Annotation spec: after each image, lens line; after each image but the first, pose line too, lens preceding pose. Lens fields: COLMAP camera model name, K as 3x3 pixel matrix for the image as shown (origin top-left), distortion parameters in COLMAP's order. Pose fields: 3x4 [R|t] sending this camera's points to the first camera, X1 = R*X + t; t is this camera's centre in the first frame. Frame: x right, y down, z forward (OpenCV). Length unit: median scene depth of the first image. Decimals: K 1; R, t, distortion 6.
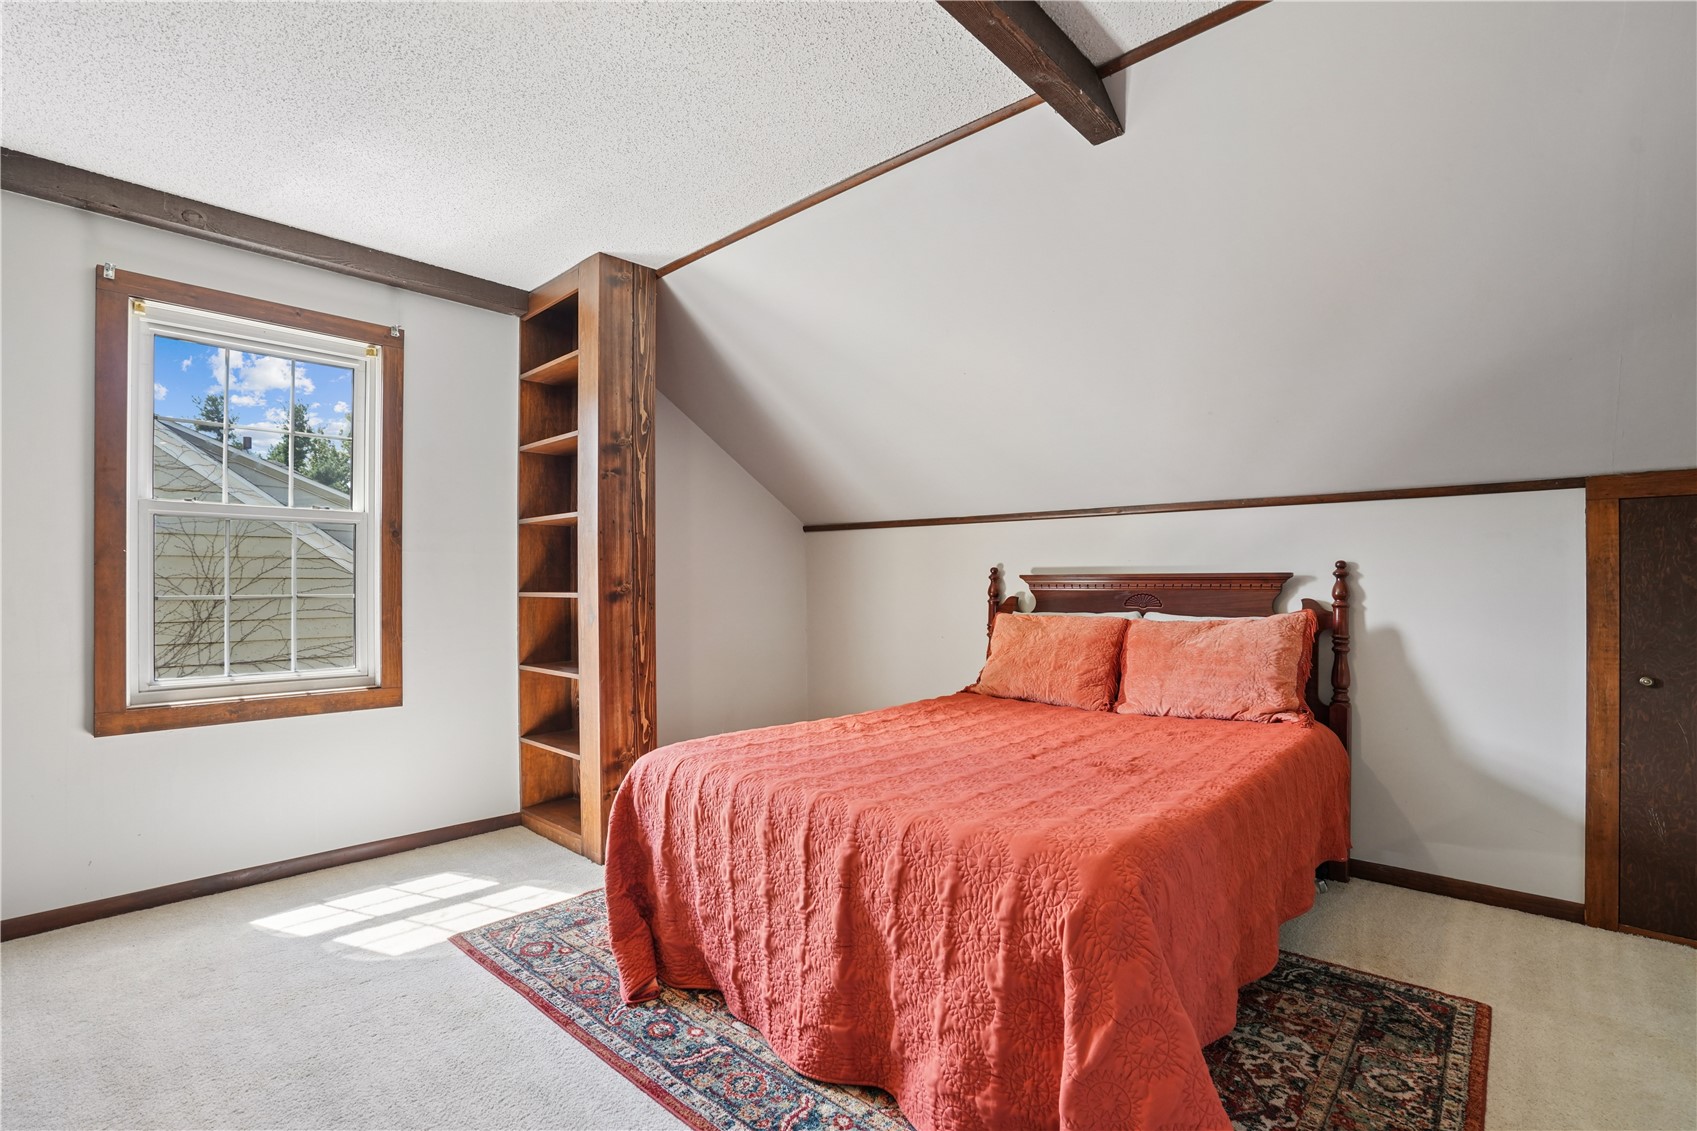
lens RADIAL K [[783.1, 0, 840.8], [0, 783.1, 574.9], [0, 0, 1]] dist [-0.002168, 0.000359]
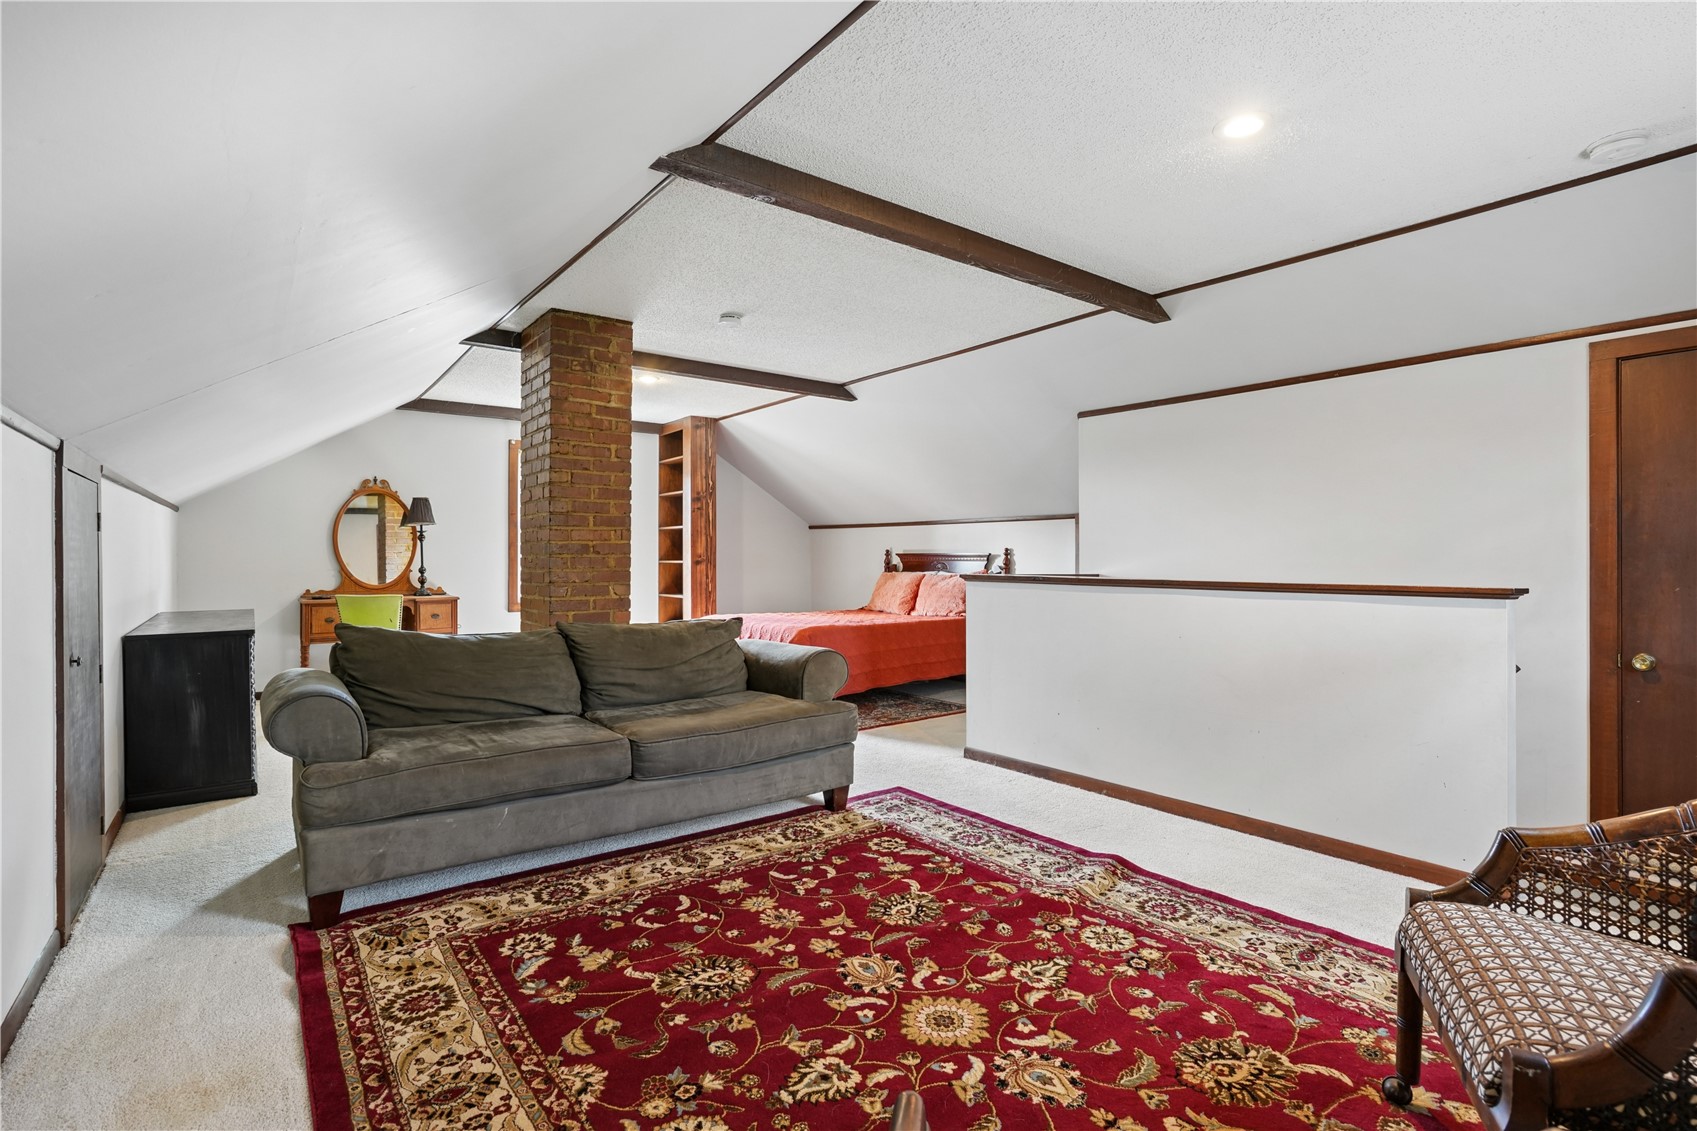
lens RADIAL K [[783.1, 0, 840.8], [0, 783.1, 574.9], [0, 0, 1]] dist [-0.002168, 0.000359]
pose [[0.988209, 0.006649, -0.152964, 0.464570], [-0.002361, 0.999600, 0.028194, -0.001755], [0.153091, -0.027501, 0.987829, -1.179481]]
